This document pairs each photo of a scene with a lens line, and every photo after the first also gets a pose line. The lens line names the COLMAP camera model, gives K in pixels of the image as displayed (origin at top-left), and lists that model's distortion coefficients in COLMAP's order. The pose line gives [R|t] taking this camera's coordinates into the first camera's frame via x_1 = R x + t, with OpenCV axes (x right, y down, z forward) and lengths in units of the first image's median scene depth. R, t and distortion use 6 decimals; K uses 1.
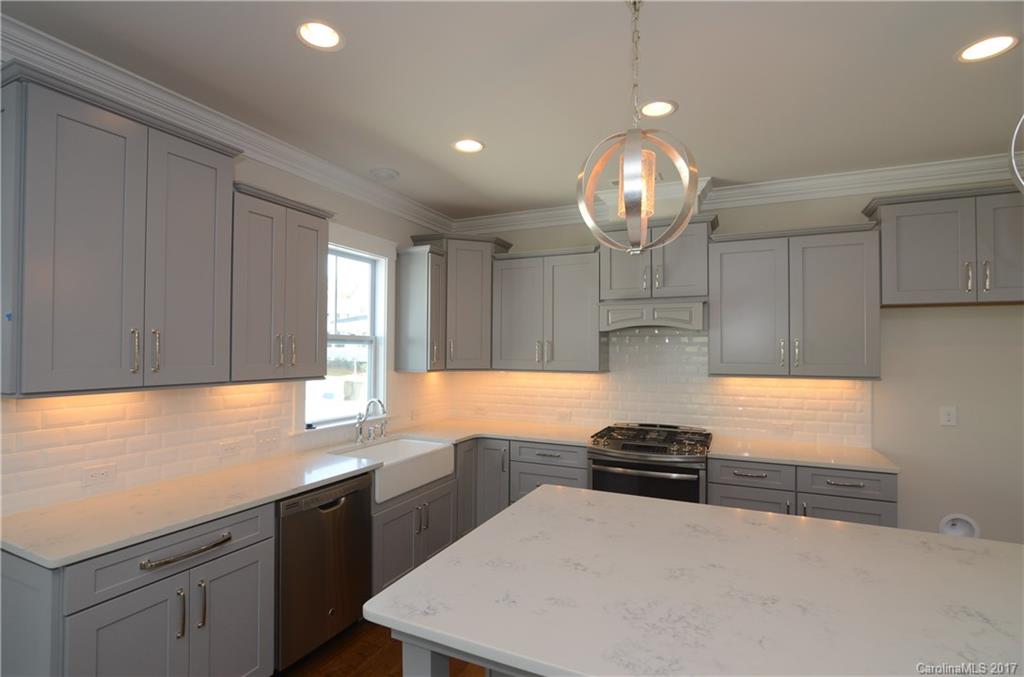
lens RADIAL K [[494.3, 0, 504.4], [0, 494.3, 342.1], [0, 0, 1]] dist [-0.032578, 0.012311]
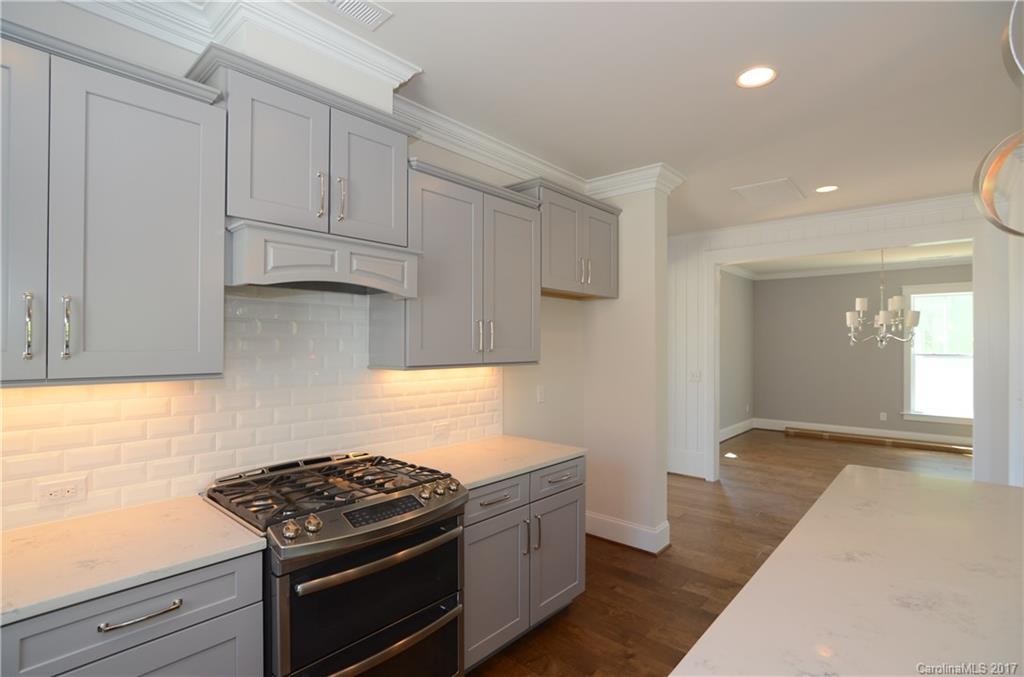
lens RADIAL K [[494.3, 0, 504.4], [0, 494.3, 342.1], [0, 0, 1]] dist [-0.032578, 0.012311]
pose [[0.283660, 0.001971, 0.958923, -0.176965], [-0.018078, 0.999831, 0.003293, 0.027077], [-0.958754, -0.018270, 0.283648, 0.674479]]
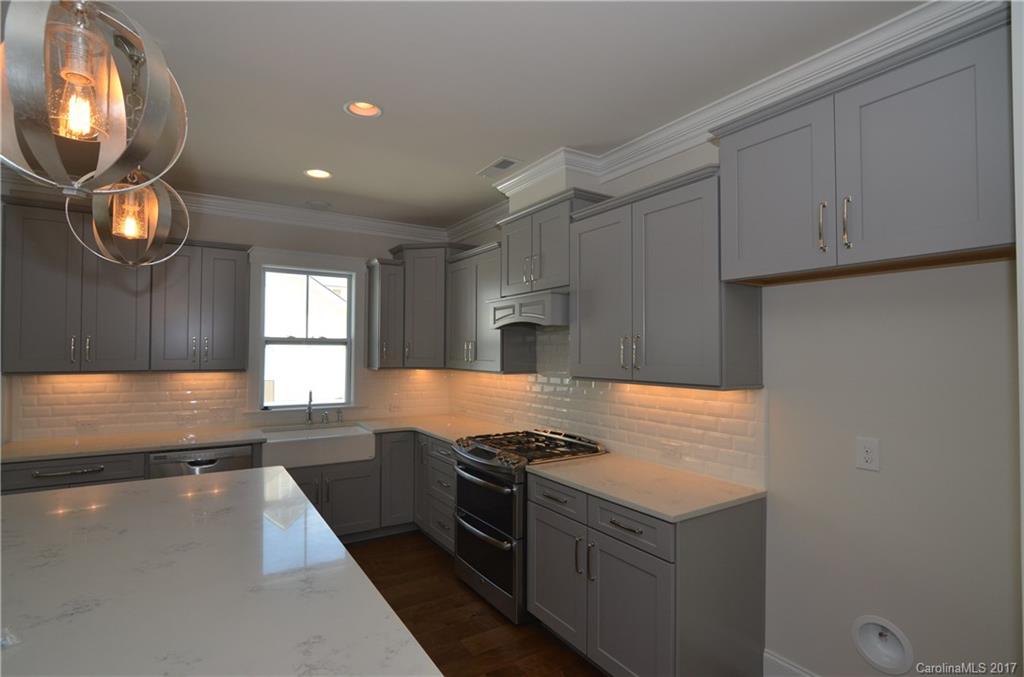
lens RADIAL K [[494.3, 0, 504.4], [0, 494.3, 342.1], [0, 0, 1]] dist [-0.032578, 0.012311]
pose [[0.848521, -0.011022, -0.529047, 0.756702], [0.009685, 0.999939, -0.005299, 0.008160], [0.529073, -0.000627, 0.848576, 0.208058]]
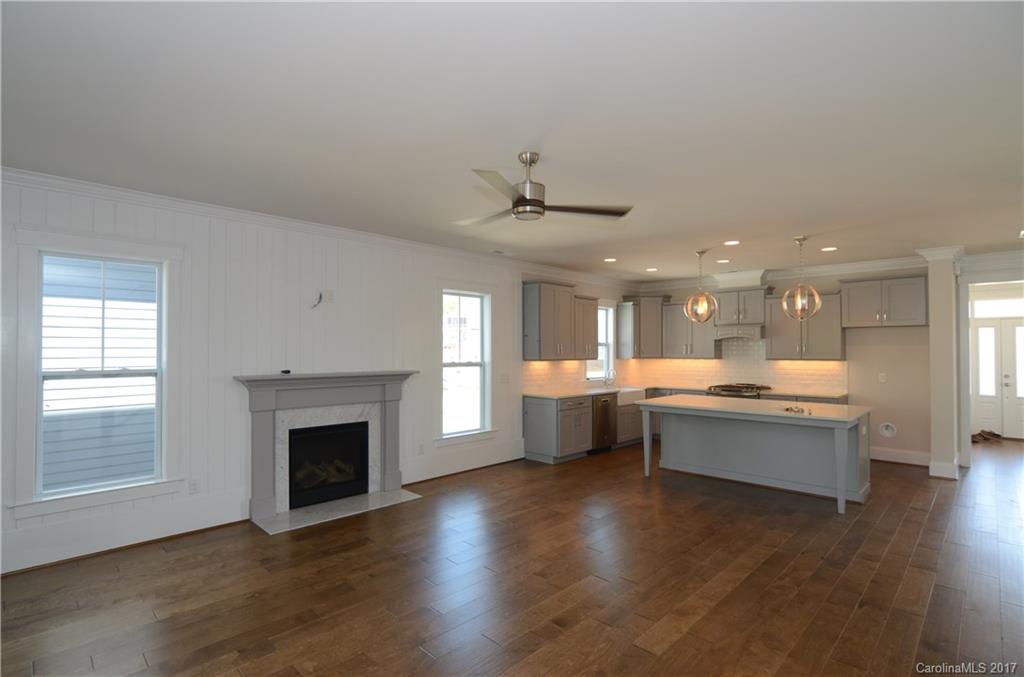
lens RADIAL K [[494.3, 0, 504.4], [0, 494.3, 342.1], [0, 0, 1]] dist [-0.032578, 0.012311]
pose [[0.944466, -0.010472, -0.328442, 0.034335], [0.010371, 0.999944, -0.002060, -0.016841], [0.328445, -0.001460, 0.944522, -1.418618]]
